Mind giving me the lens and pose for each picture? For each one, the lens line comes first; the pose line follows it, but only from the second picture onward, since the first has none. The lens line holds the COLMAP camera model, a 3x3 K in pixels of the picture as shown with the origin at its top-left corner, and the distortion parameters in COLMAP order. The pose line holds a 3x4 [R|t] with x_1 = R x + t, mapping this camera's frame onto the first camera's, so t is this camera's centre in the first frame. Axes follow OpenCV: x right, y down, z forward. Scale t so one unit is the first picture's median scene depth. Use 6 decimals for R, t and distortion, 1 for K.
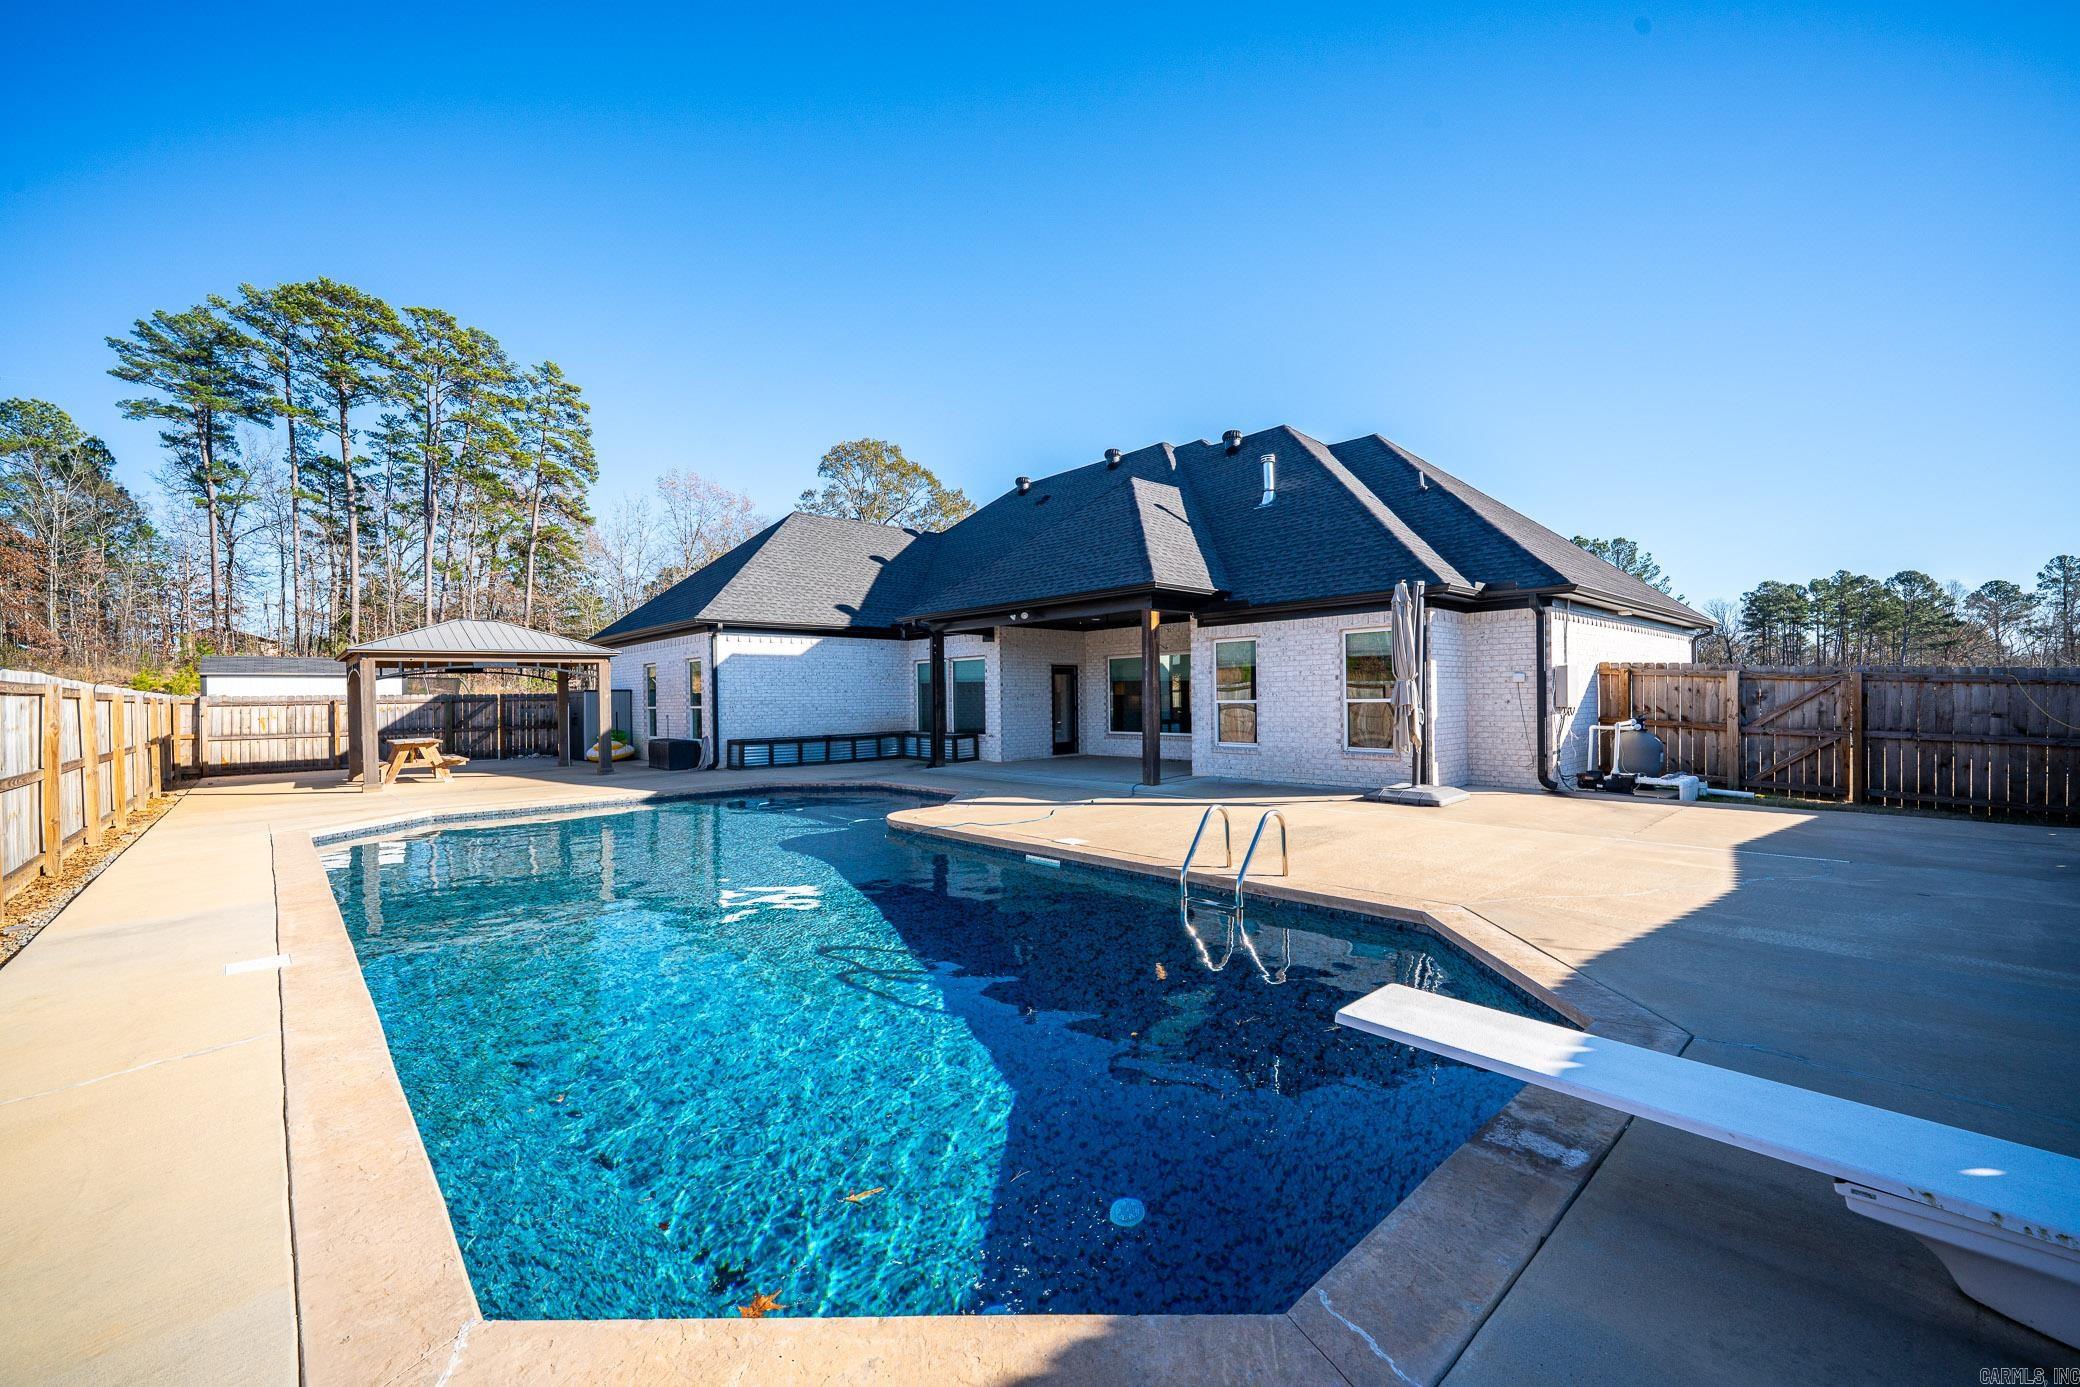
lens RADIAL K [[836.0, 0, 1040.0], [0, 836.0, 693.5], [0, 0, 1]] dist [-0.000562, -0.000210]
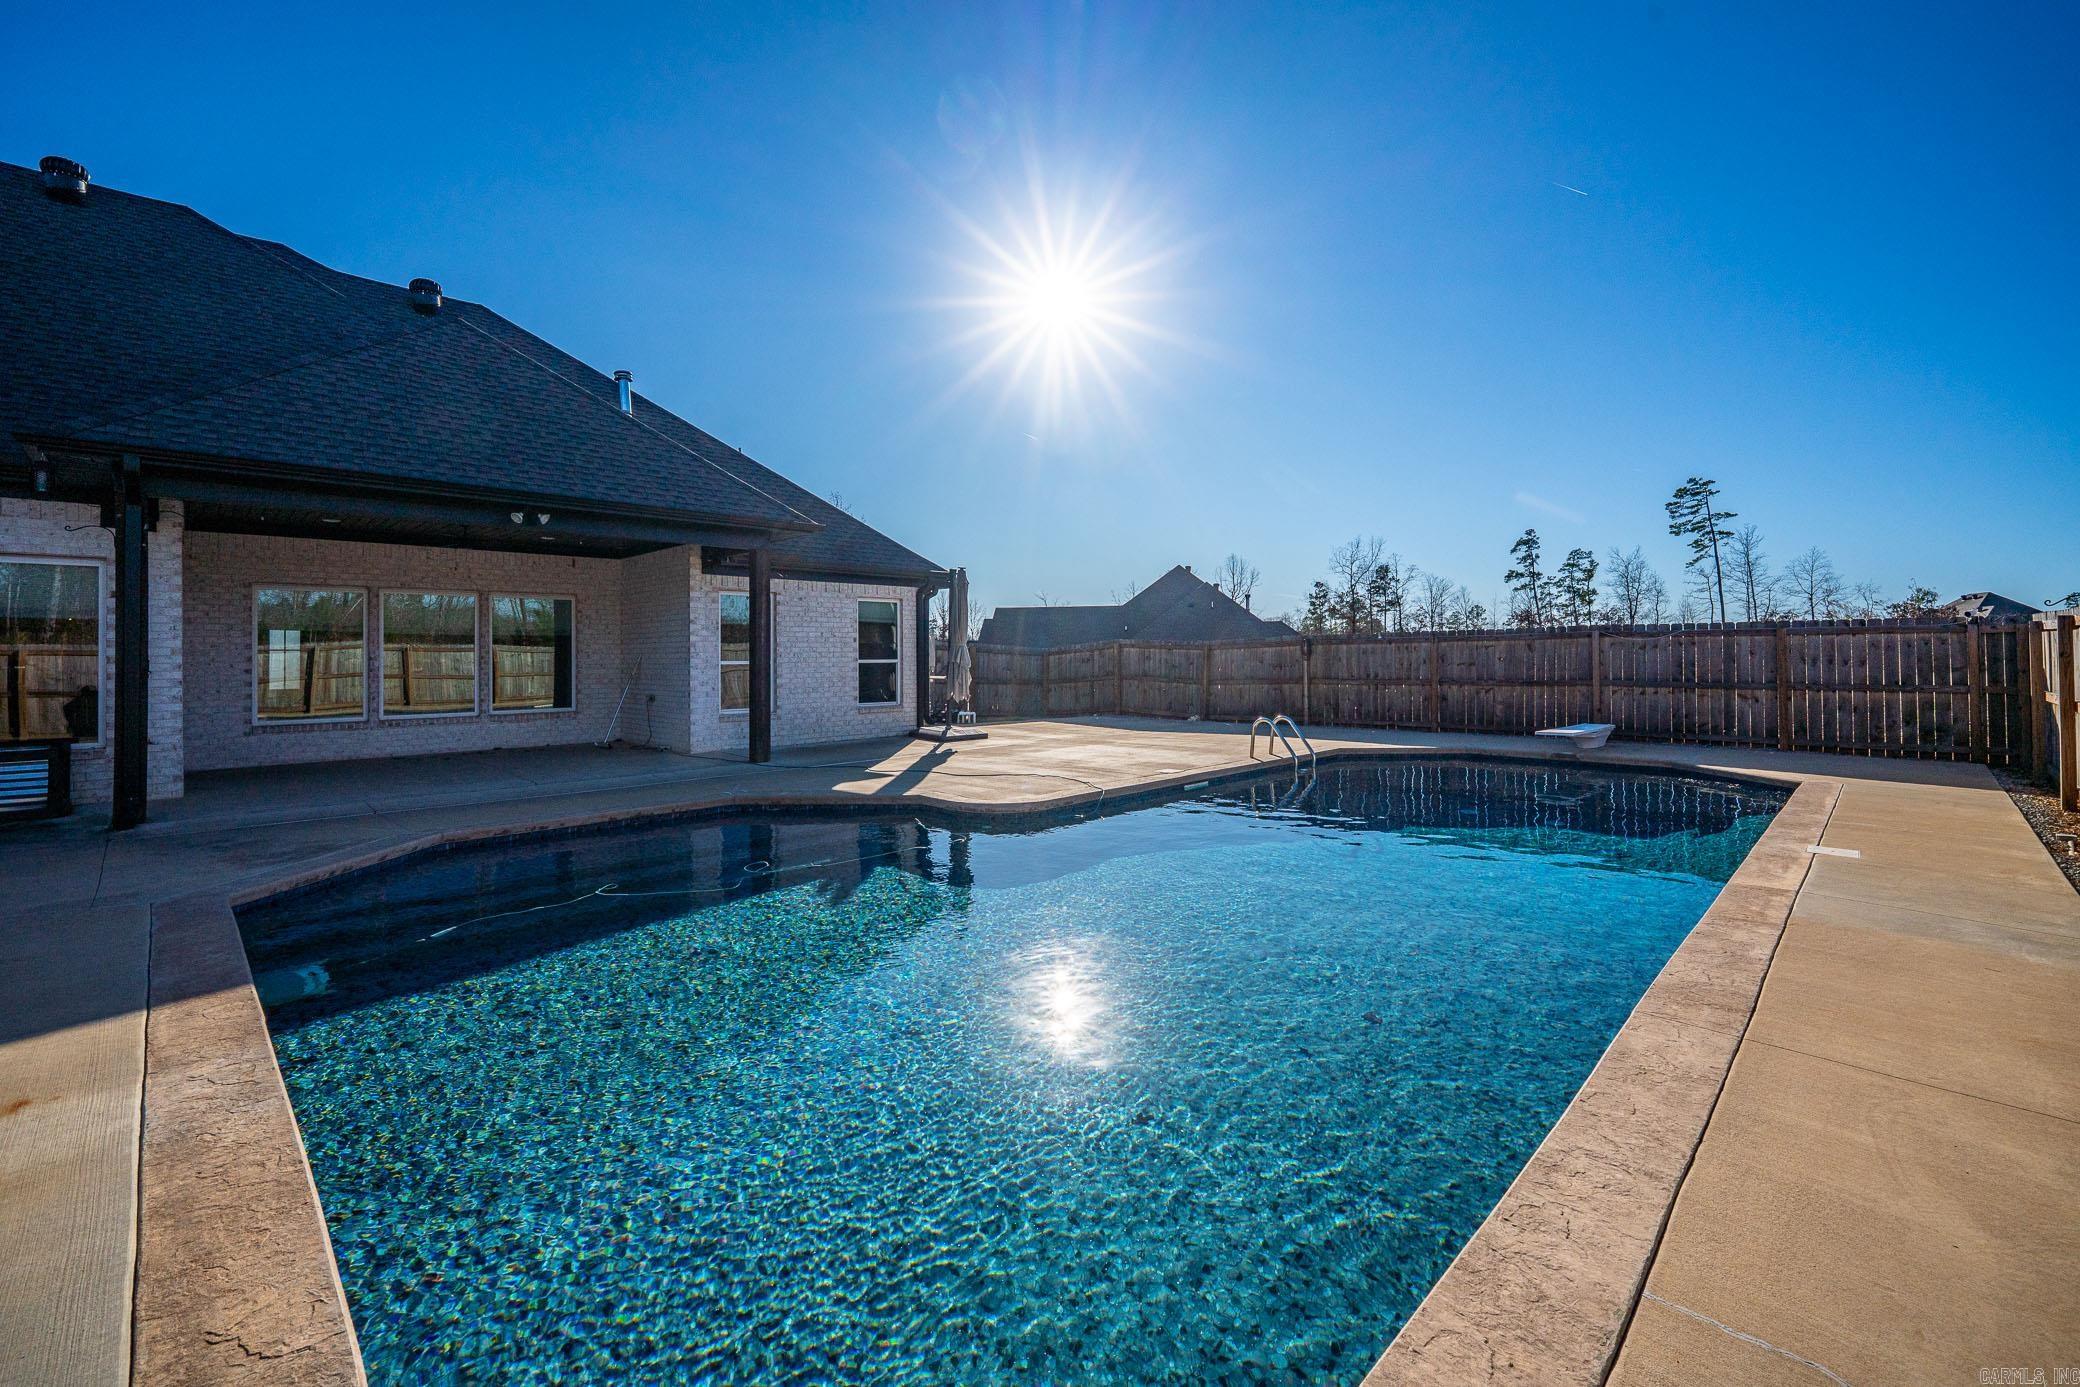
lens RADIAL K [[868.0, 0, 1041.0], [0, 868.0, 651.4], [0, 0, 1]] dist [-0.002123, -0.000348]
pose [[-0.044509, 0.017964, 0.998847, -0.178210], [0.002442, 0.999837, -0.017873, 0.003780], [-0.999006, 0.001644, -0.044546, 0.182750]]
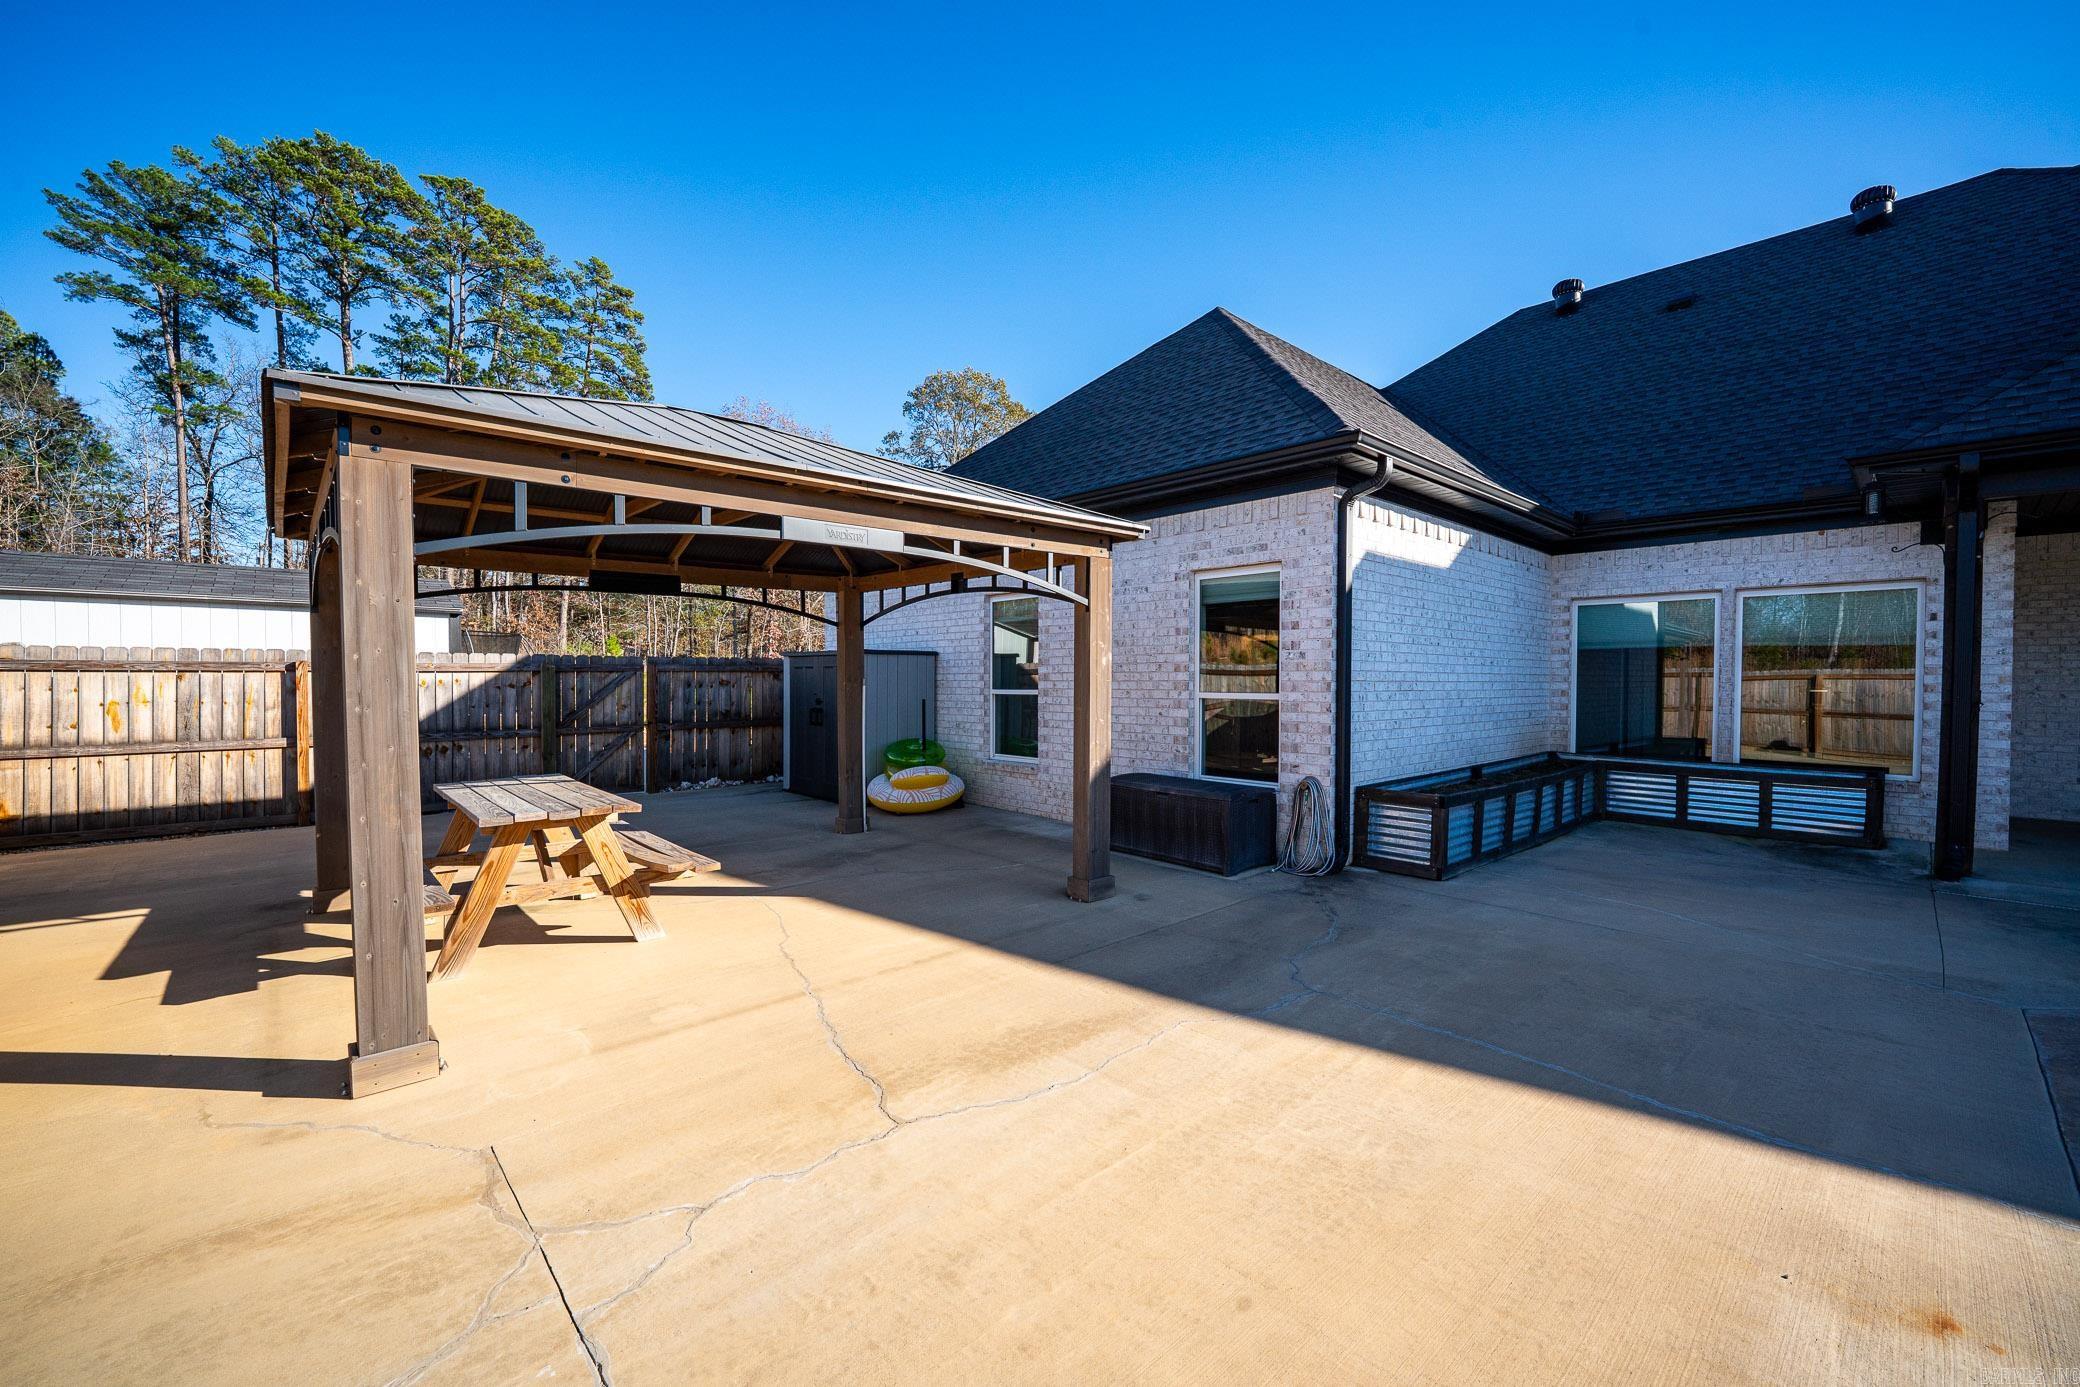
lens RADIAL K [[826.9, 0, 1035.6], [0, 826.9, 686.9], [0, 0, 1]] dist [-0.002072, -0.000209]
pose [[0.999828, 0.018565, -0.000293, -0.164525], [-0.018559, 0.999711, 0.015300, 0.002643], [0.000577, -0.015292, 0.999883, 0.204126]]
